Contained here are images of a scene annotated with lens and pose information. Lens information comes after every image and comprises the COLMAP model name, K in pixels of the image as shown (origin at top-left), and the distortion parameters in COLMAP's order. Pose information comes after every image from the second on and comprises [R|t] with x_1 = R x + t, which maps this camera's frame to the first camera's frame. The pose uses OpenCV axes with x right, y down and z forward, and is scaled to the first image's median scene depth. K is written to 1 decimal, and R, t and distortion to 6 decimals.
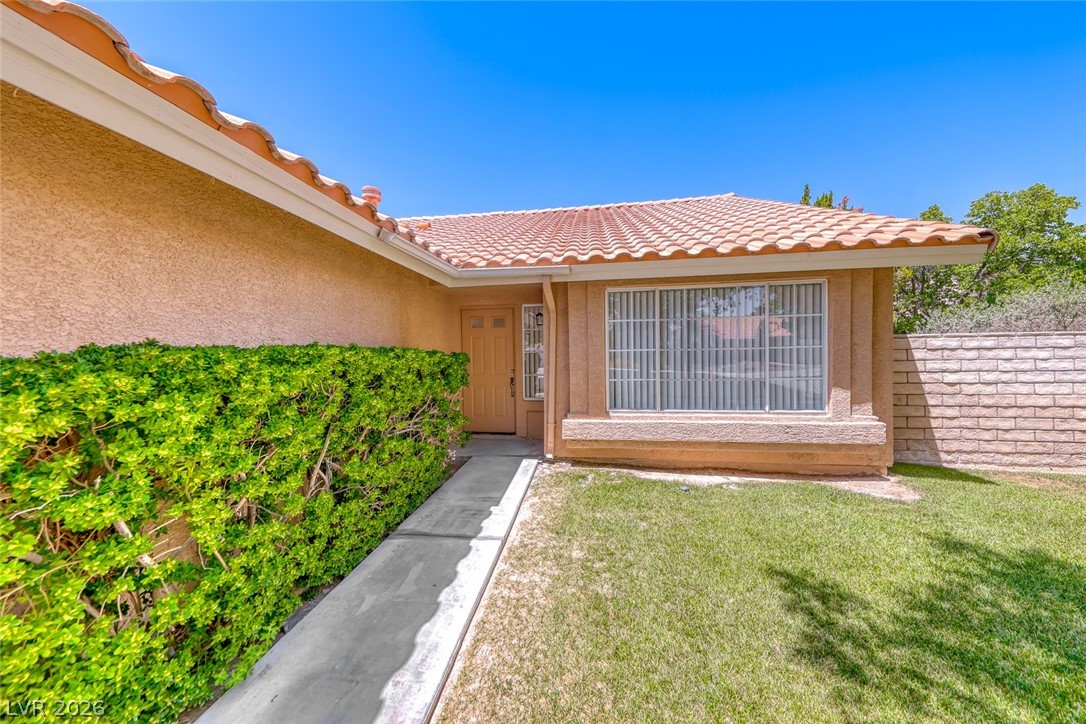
lens RADIAL K [[373.5, 0, 543.8], [0, 373.5, 353.4], [0, 0, 1]] dist [0.000993, -0.001569]
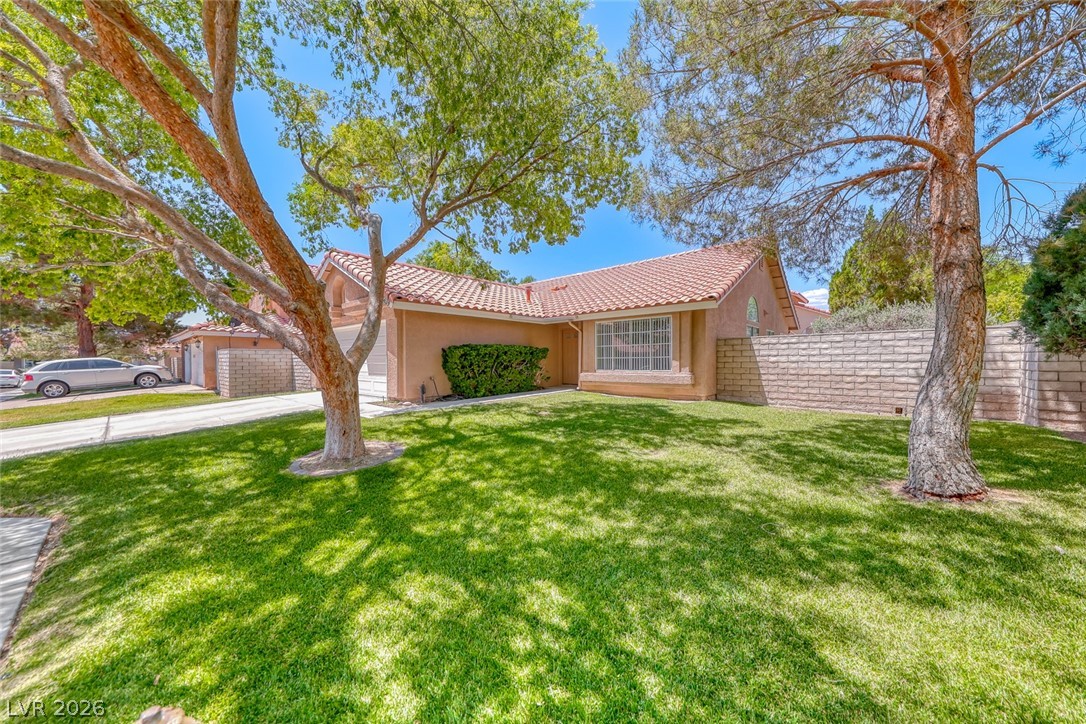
lens RADIAL K [[373.5, 0, 543.0], [0, 373.5, 359.7], [0, 0, 1]] dist [0.000993, -0.001569]
pose [[0.839425, 0.007368, -0.543425, 1.166413], [-0.006004, 0.999973, 0.004284, 0.068731], [0.543442, -0.000334, 0.839447, -1.235747]]
